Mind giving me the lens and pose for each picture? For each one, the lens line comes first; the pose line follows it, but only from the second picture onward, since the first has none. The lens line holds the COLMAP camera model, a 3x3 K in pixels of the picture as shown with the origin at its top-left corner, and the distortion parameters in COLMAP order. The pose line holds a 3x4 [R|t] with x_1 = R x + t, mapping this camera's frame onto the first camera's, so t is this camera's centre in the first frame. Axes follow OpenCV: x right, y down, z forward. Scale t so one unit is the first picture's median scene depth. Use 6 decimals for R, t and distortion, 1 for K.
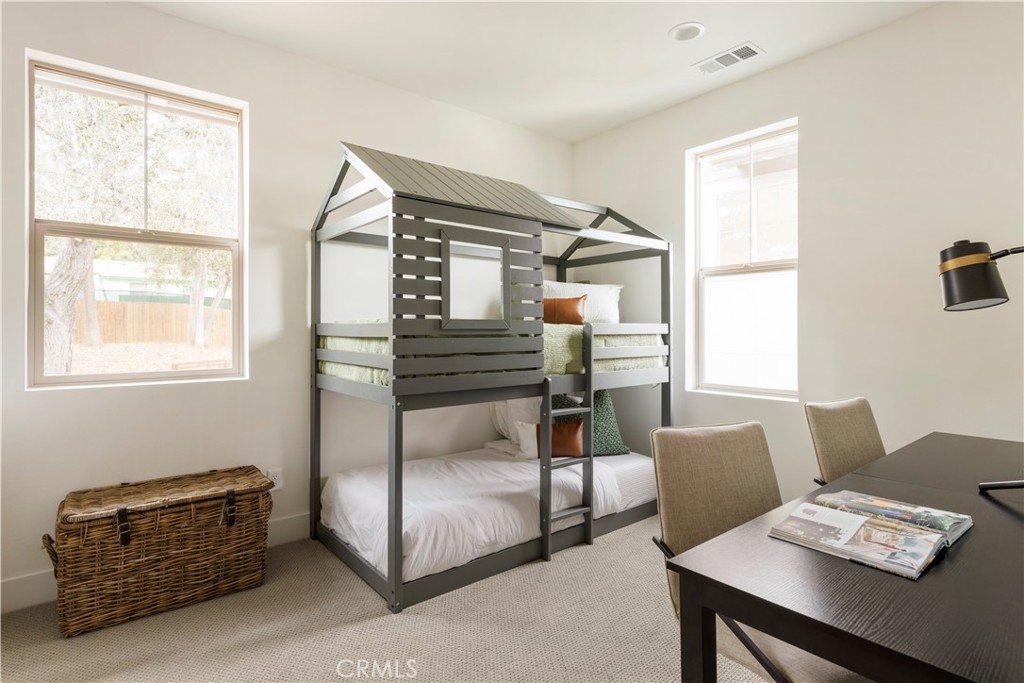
lens RADIAL K [[533.6, 0, 513.3], [0, 533.6, 328.3], [0, 0, 1]] dist [0.001707, 0.000777]
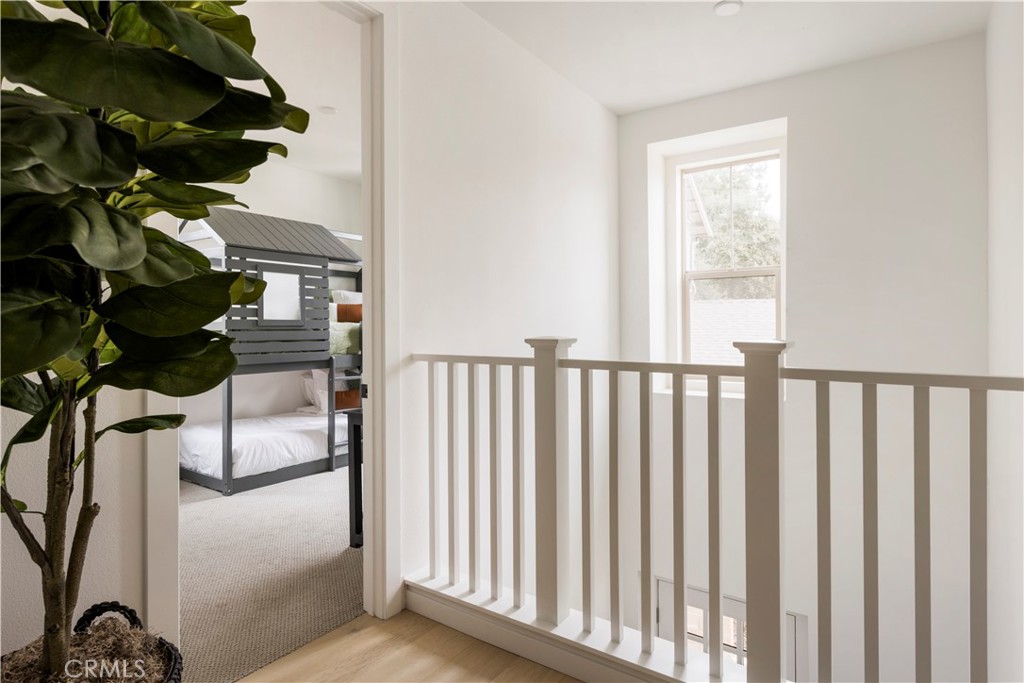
lens RADIAL K [[533.6, 0, 513.3], [0, 533.6, 328.3], [0, 0, 1]] dist [0.001707, 0.000777]
pose [[0.957076, -0.002279, 0.289830, 0.120552], [0.000423, 0.999979, 0.006468, -0.000753], [-0.289838, -0.006068, 0.957056, -0.680994]]
